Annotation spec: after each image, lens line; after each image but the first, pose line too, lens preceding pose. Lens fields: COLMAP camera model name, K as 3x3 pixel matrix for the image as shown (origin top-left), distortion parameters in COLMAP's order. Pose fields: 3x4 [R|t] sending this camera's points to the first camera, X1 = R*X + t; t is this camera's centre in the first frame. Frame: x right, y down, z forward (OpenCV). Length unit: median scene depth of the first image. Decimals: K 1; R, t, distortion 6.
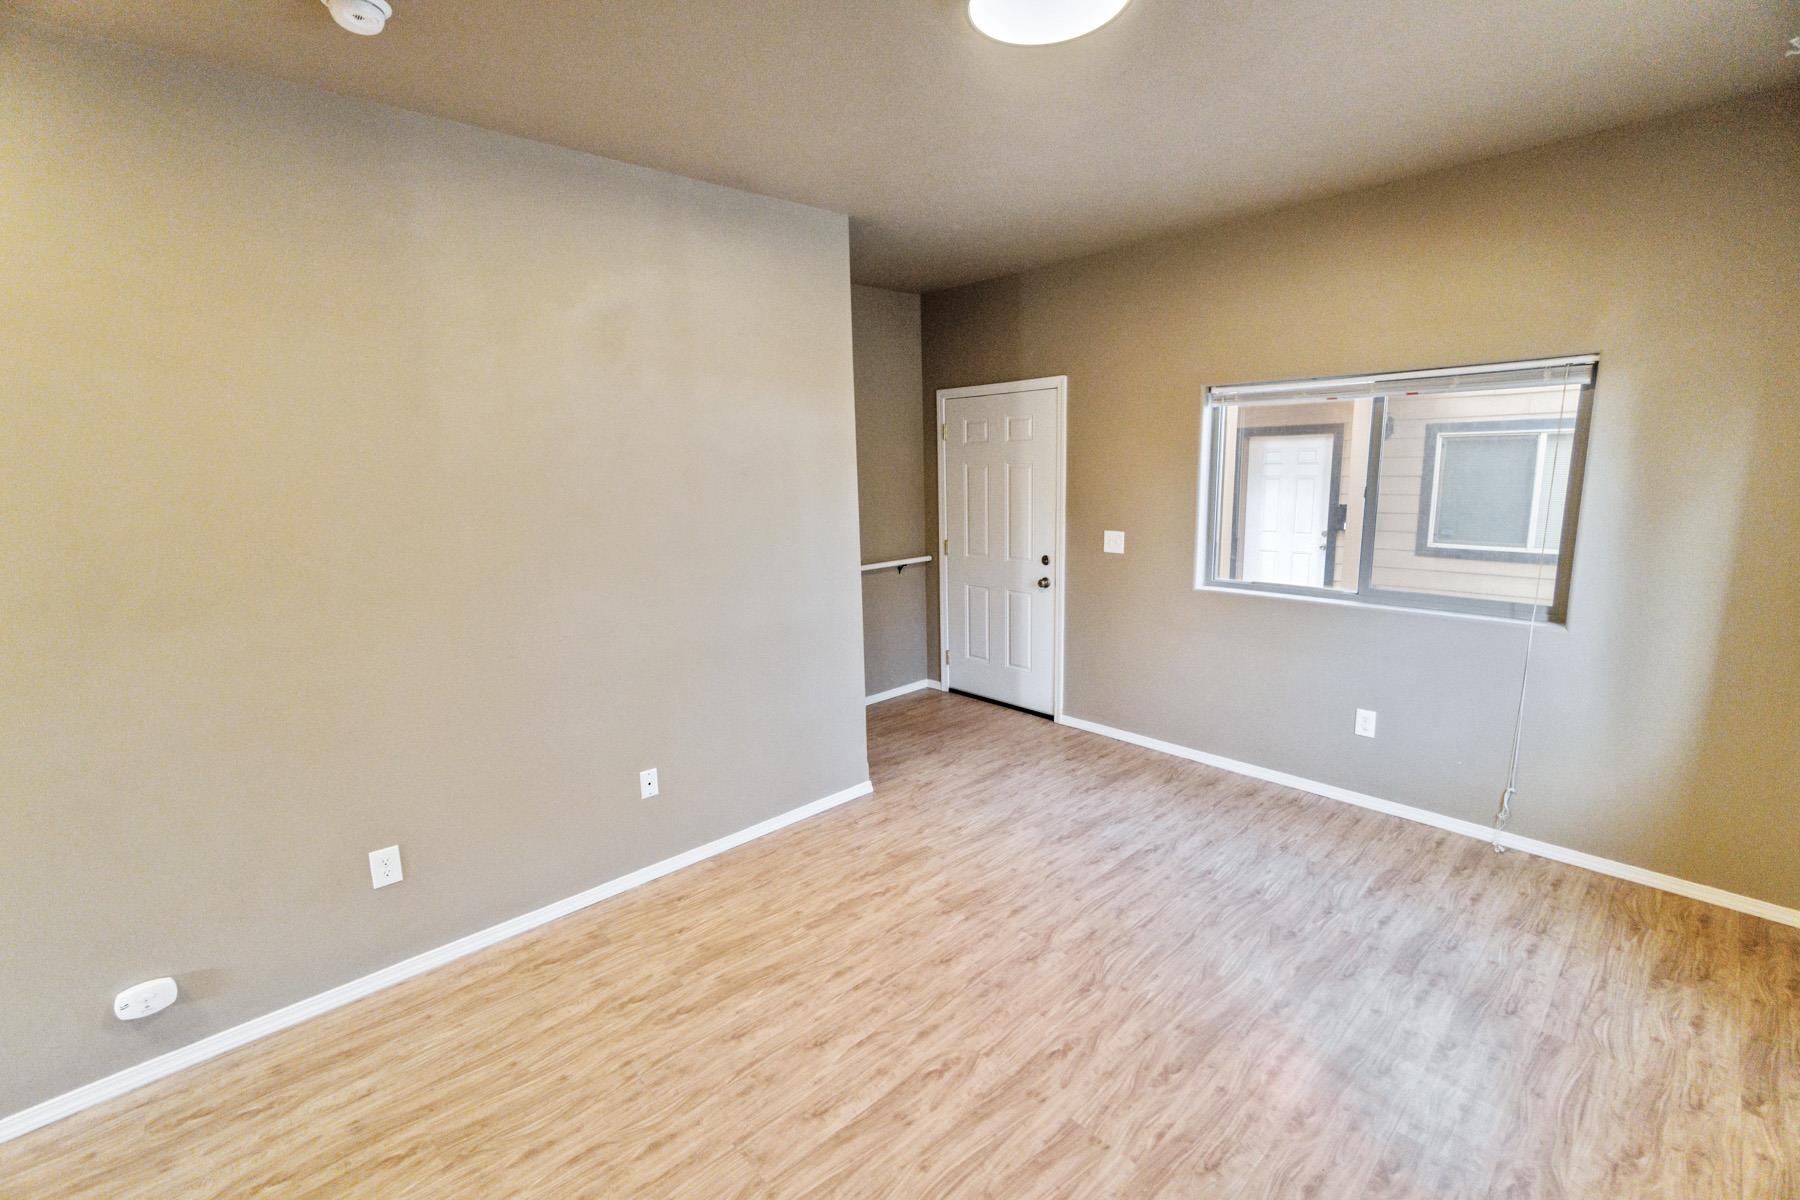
lens RADIAL K [[779.7, 0, 892.5], [0, 779.7, 608.0], [0, 0, 1]] dist [0.005526, 0.000289]
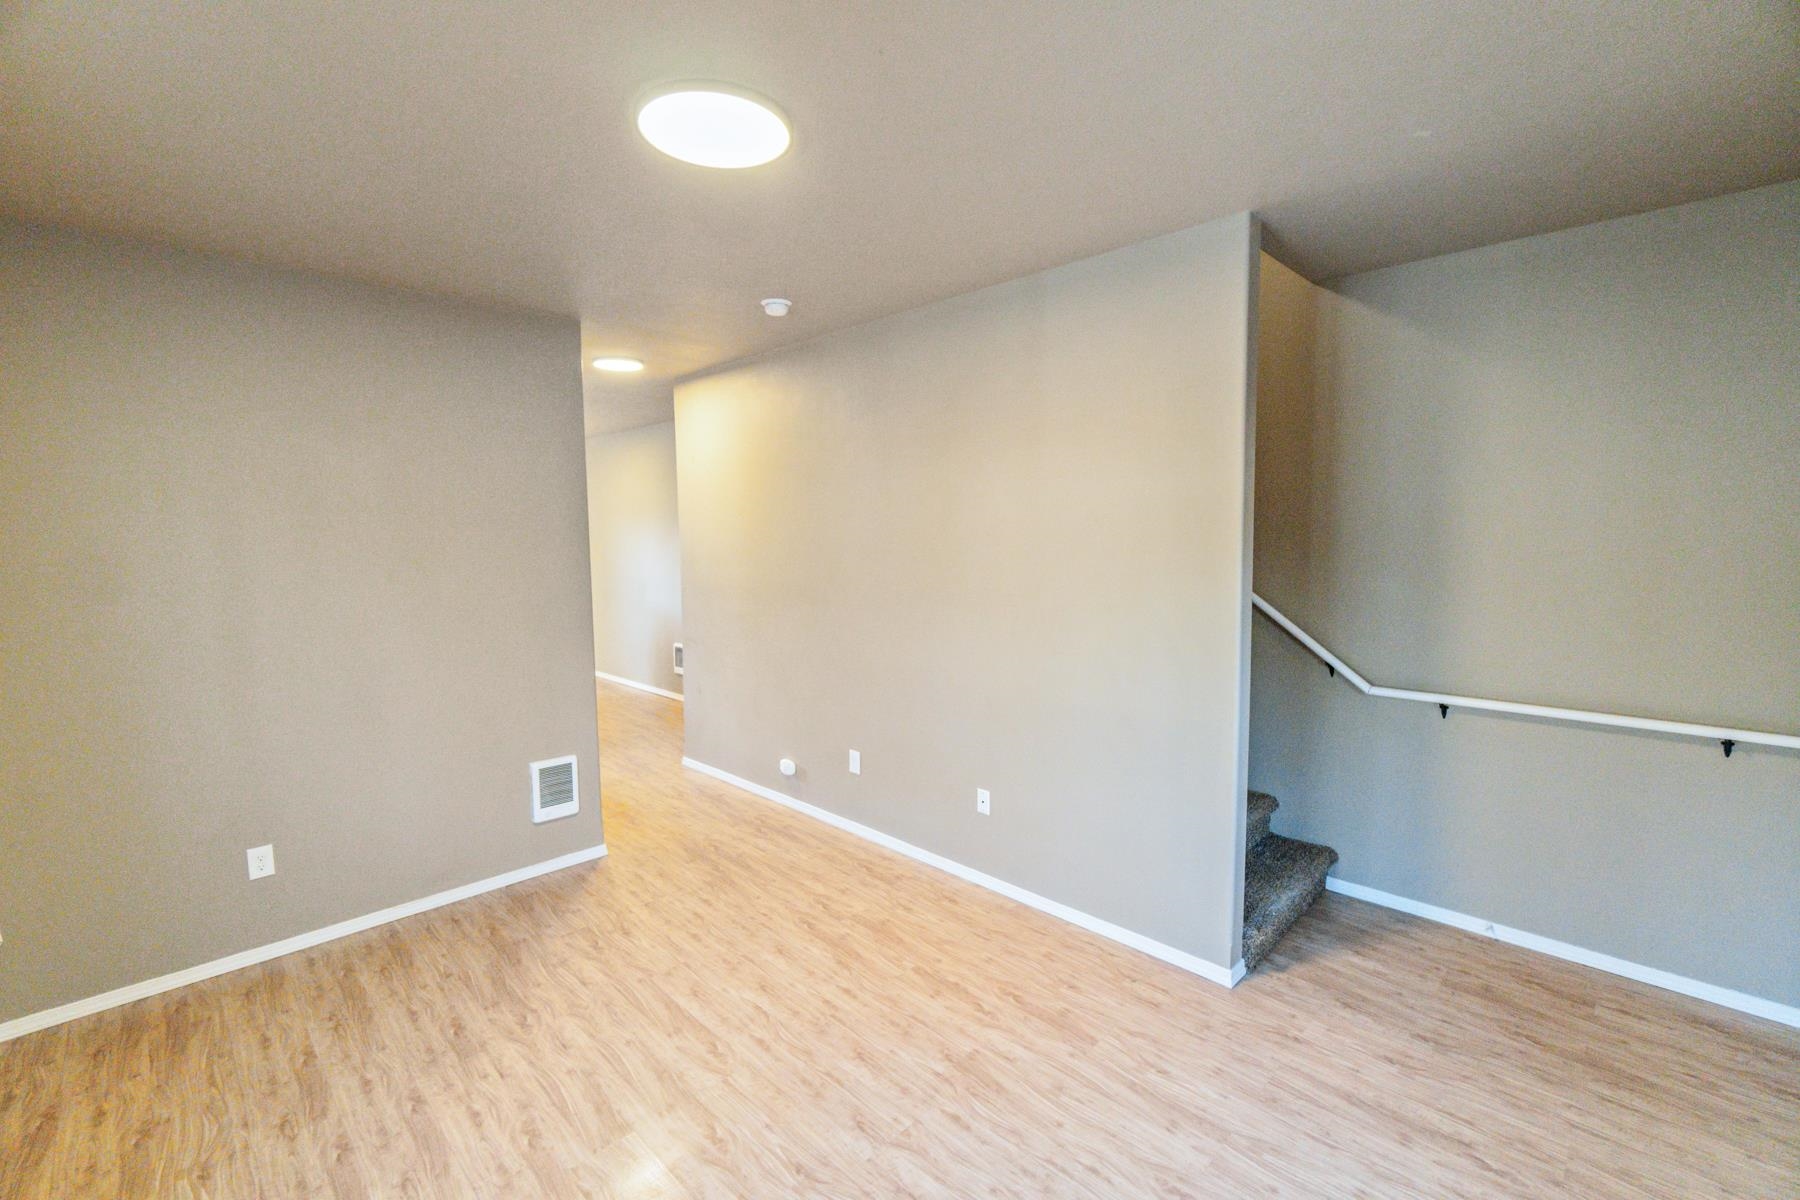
lens RADIAL K [[779.7, 0, 895.4], [0, 779.7, 589.1], [0, 0, 1]] dist [0.005526, 0.000289]
pose [[0.025654, 0.102649, -0.994387, 0.874819], [-0.173441, 0.980085, 0.096699, -0.191090], [0.984510, 0.169987, 0.042946, 0.819502]]
